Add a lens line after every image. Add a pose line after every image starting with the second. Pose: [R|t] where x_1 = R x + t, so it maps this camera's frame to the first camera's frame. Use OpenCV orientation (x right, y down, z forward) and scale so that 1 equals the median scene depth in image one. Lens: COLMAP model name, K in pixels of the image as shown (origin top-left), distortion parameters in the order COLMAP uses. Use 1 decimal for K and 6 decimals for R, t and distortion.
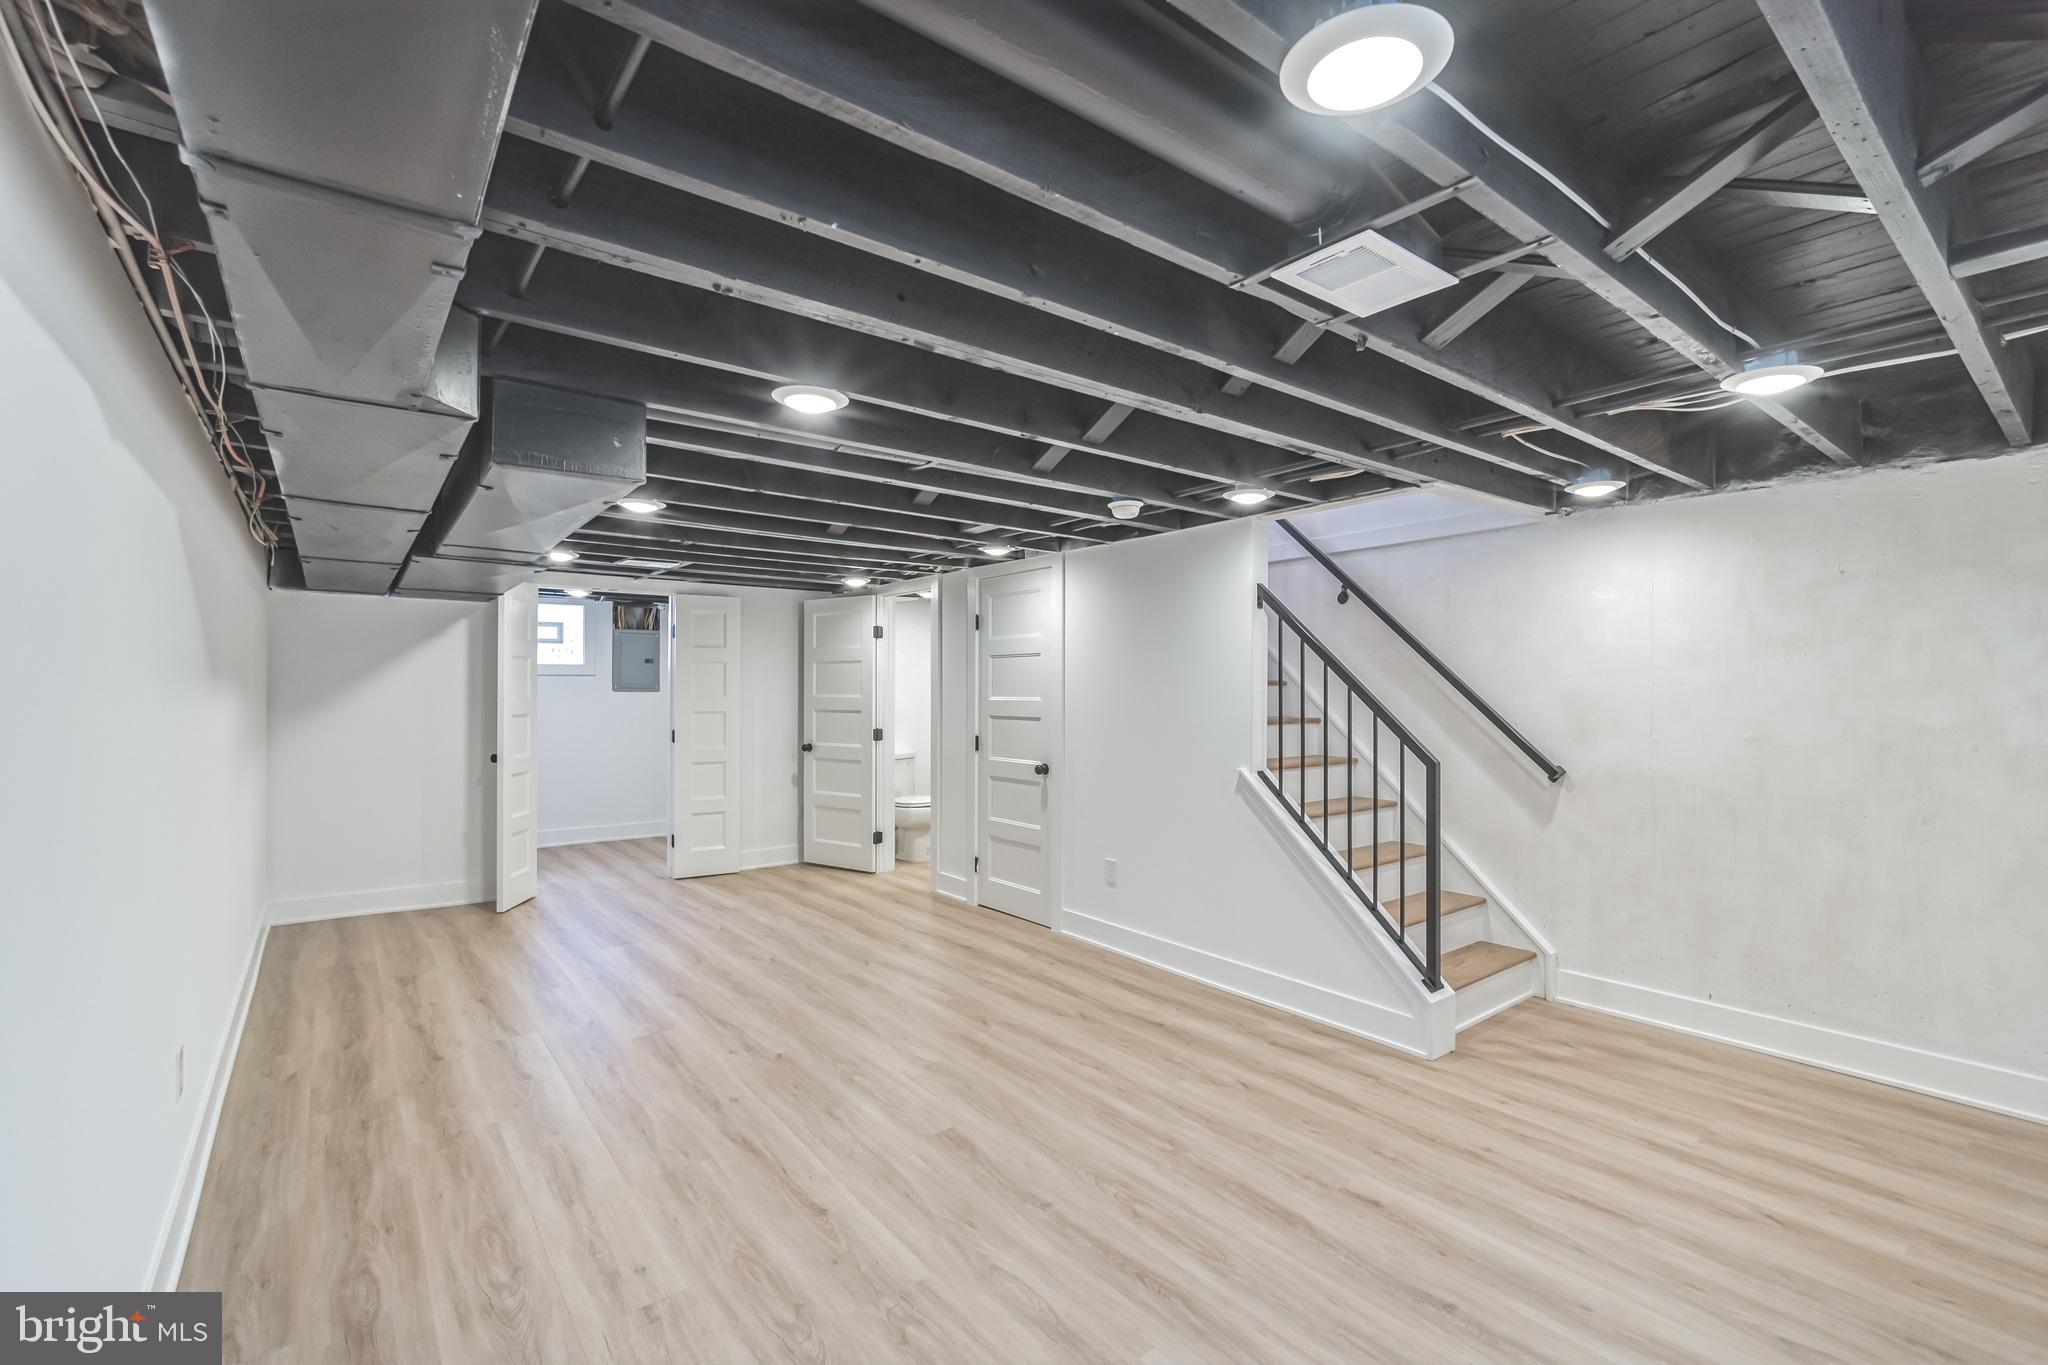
lens RADIAL K [[882.6, 0, 1032.5], [0, 882.6, 685.8], [0, 0, 1]] dist [-0.011183, 0.003091]
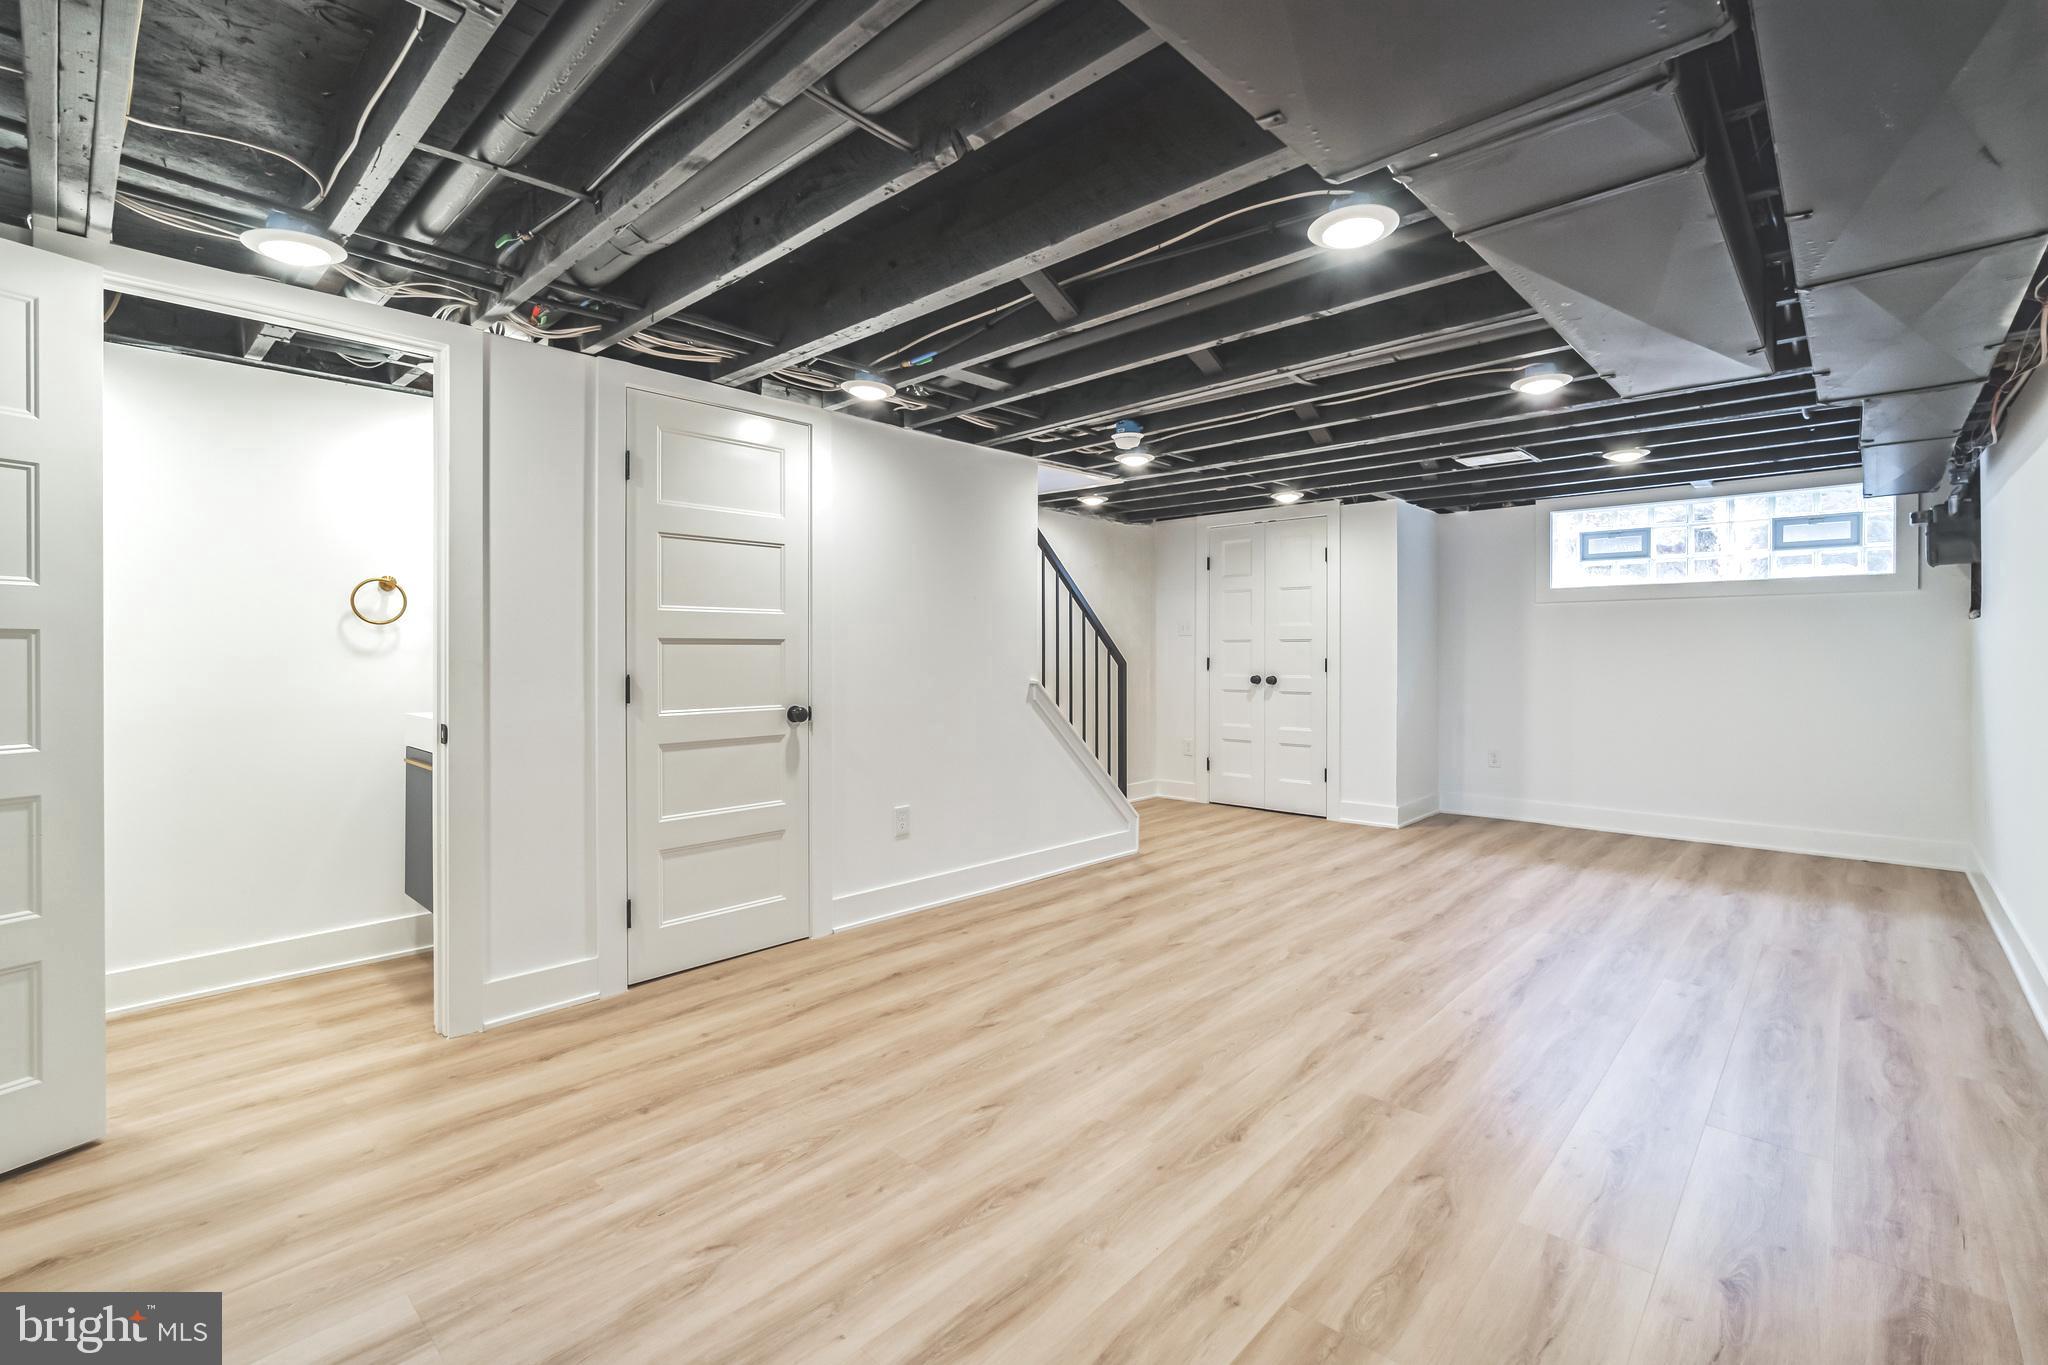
lens RADIAL K [[882.6, 0, 1030.1], [0, 882.6, 660.5], [0, 0, 1]] dist [-0.011183, 0.003091]
pose [[-0.141685, -0.011851, 0.989841, -0.939214], [-0.005041, 0.999924, 0.011250, 0.059848], [-0.989899, -0.003396, -0.141734, 1.242214]]
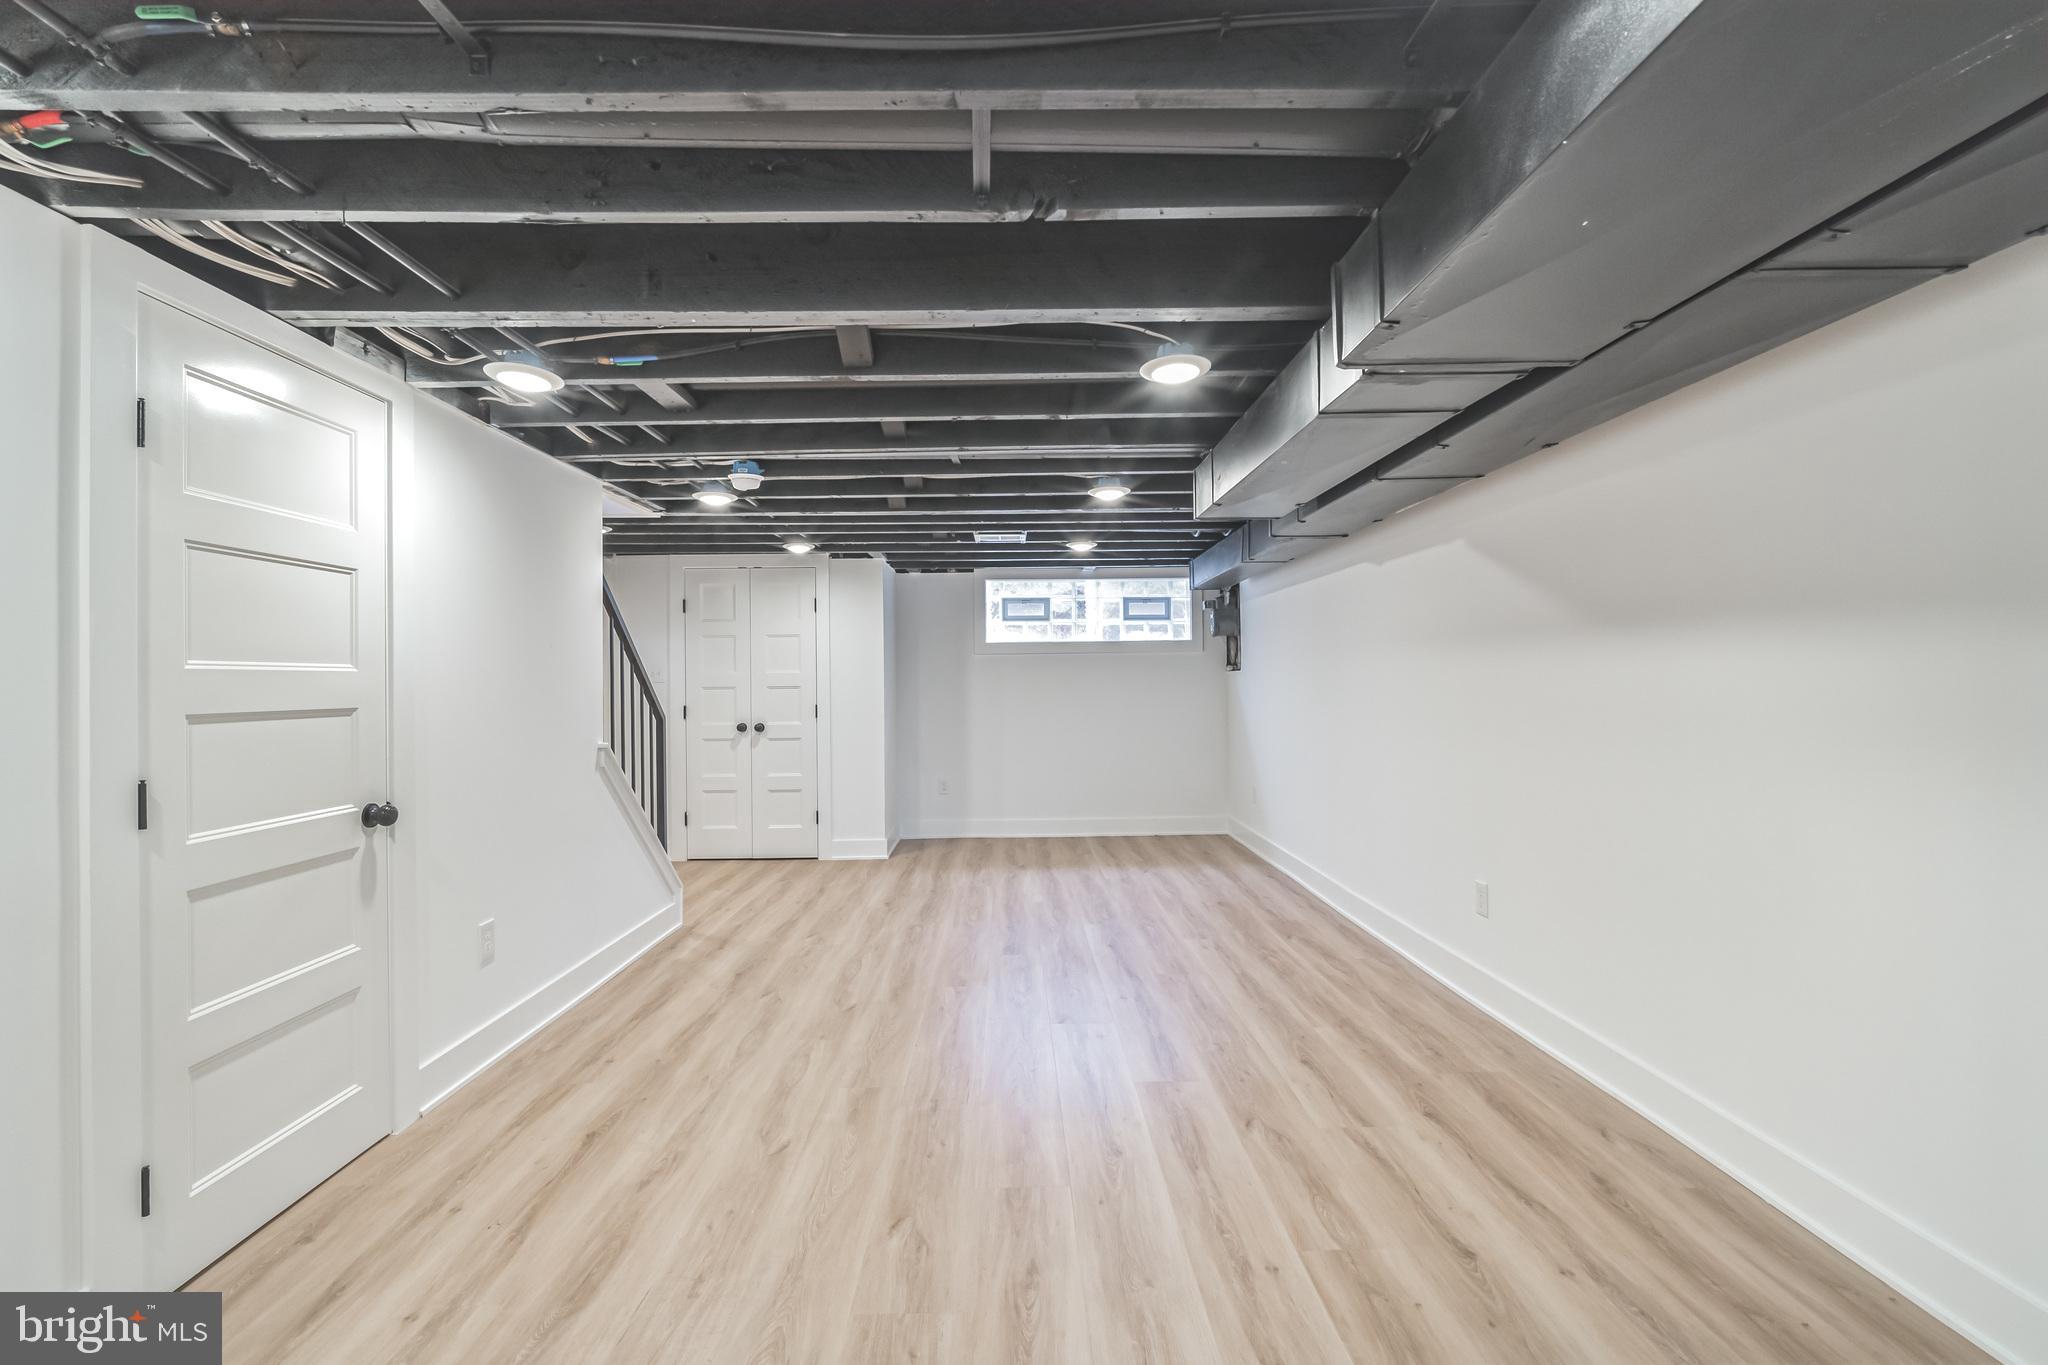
lens RADIAL K [[882.6, 0, 1002.8], [0, 882.6, 681.6], [0, 0, 1]] dist [-0.011183, 0.003091]
pose [[-0.778133, 0.007729, 0.628052, -0.743923], [0.006880, 0.999969, -0.003783, 0.035907], [-0.628061, 0.001377, -0.778162, 1.565383]]
